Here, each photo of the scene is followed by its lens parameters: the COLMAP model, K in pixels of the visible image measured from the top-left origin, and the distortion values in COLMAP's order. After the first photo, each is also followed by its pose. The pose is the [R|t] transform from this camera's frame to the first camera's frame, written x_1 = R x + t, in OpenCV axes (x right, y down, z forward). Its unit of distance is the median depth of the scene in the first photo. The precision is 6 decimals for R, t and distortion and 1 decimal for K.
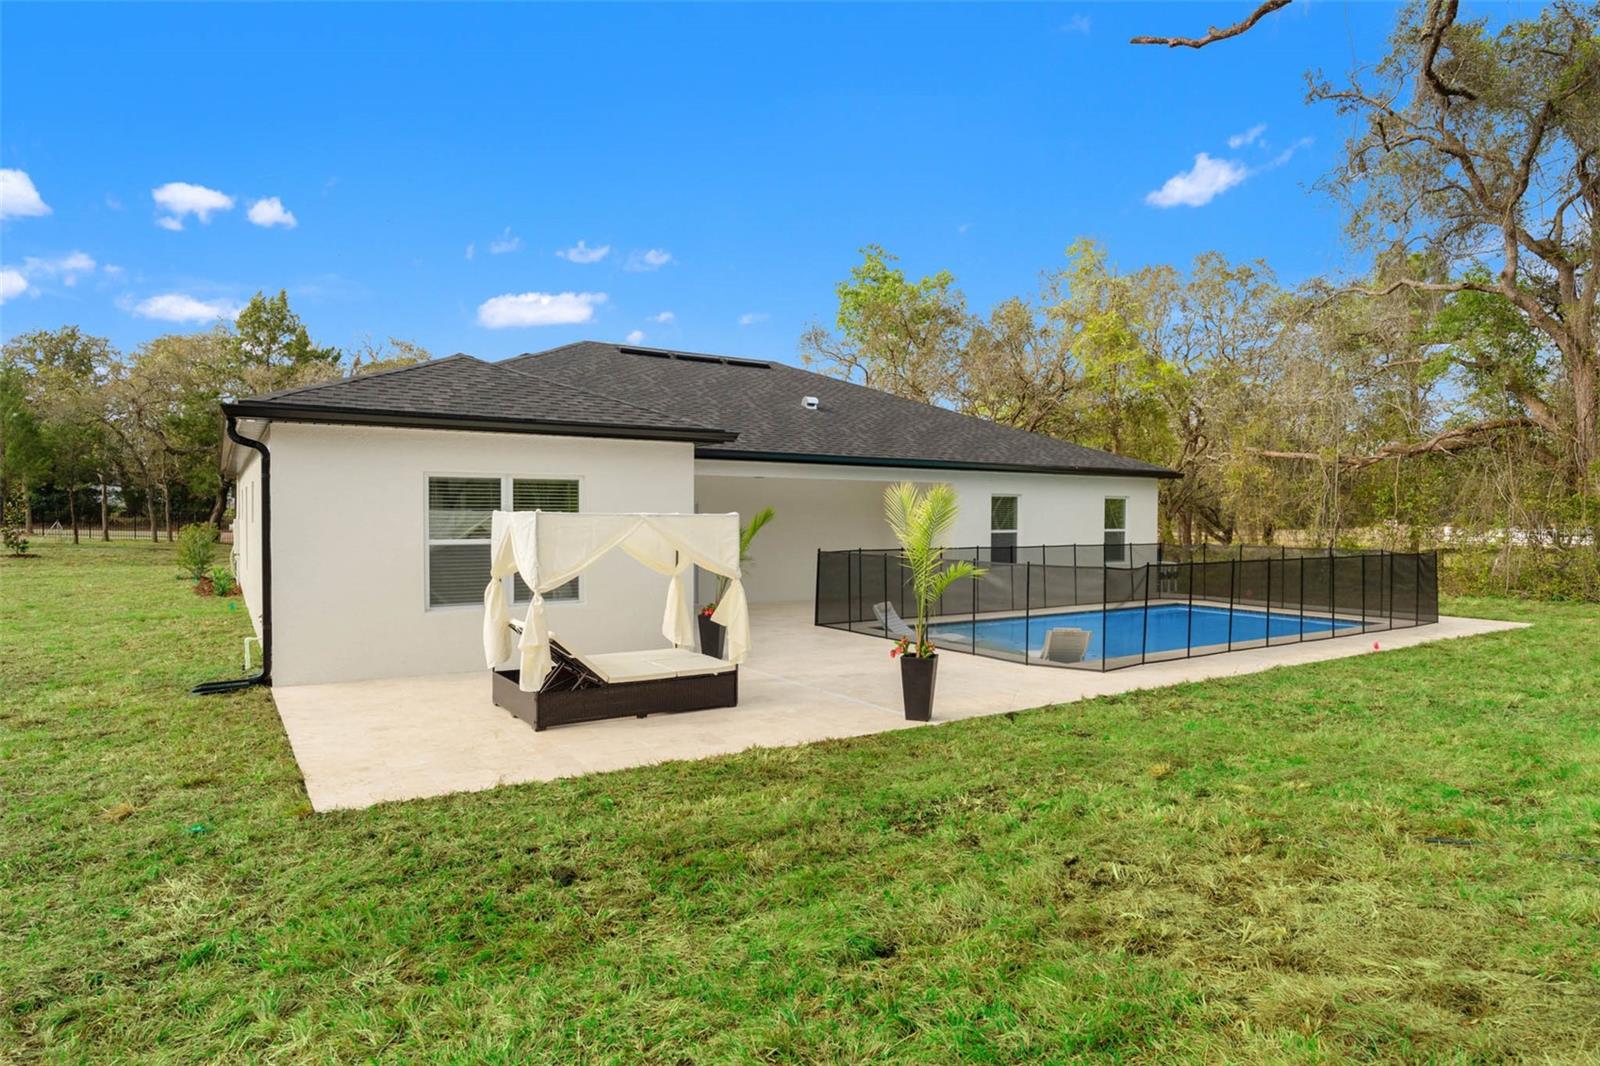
lens RADIAL K [[905.4, 0, 800.0], [0, 905.4, 533.0], [0, 0, 1]] dist [0.002530, 0.000898]
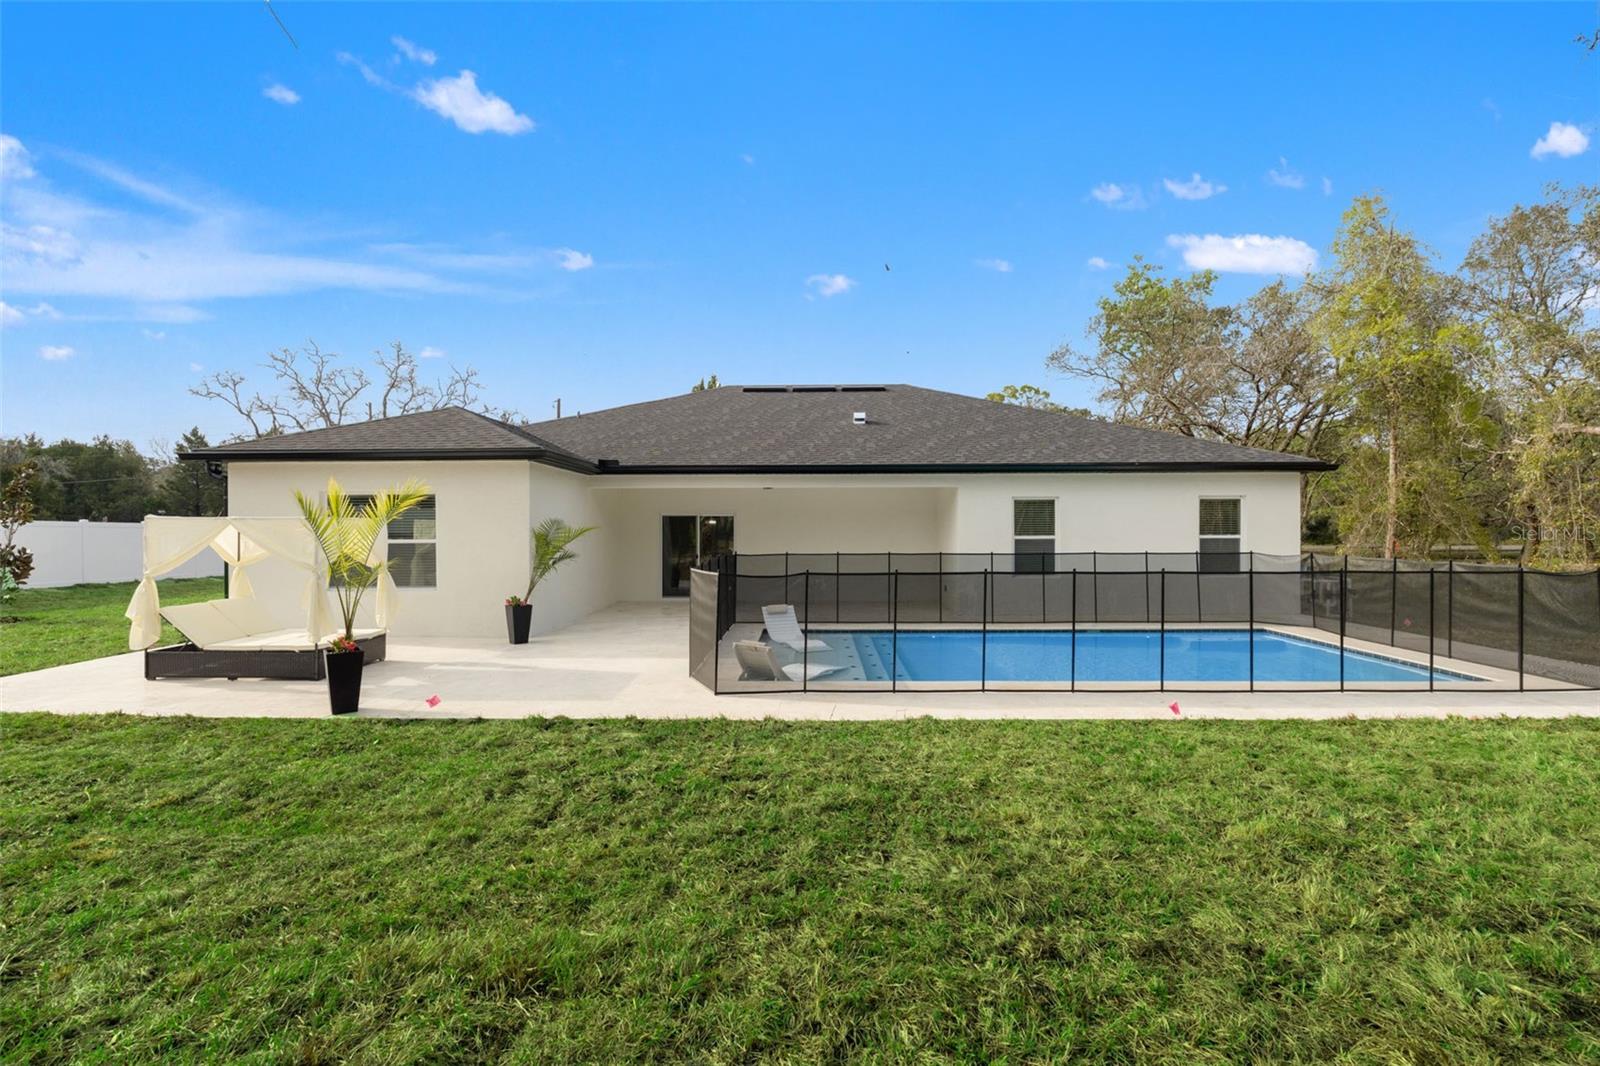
lens RADIAL K [[719.3, 0, 799.6], [0, 719.3, 529.7], [0, 0, 1]] dist [-0.005168, -0.000436]
pose [[0.823304, -0.002309, -0.567595, 0.450936], [-0.002555, 0.999967, -0.007775, -0.003278], [0.567594, 0.007851, 0.823271, 0.253149]]
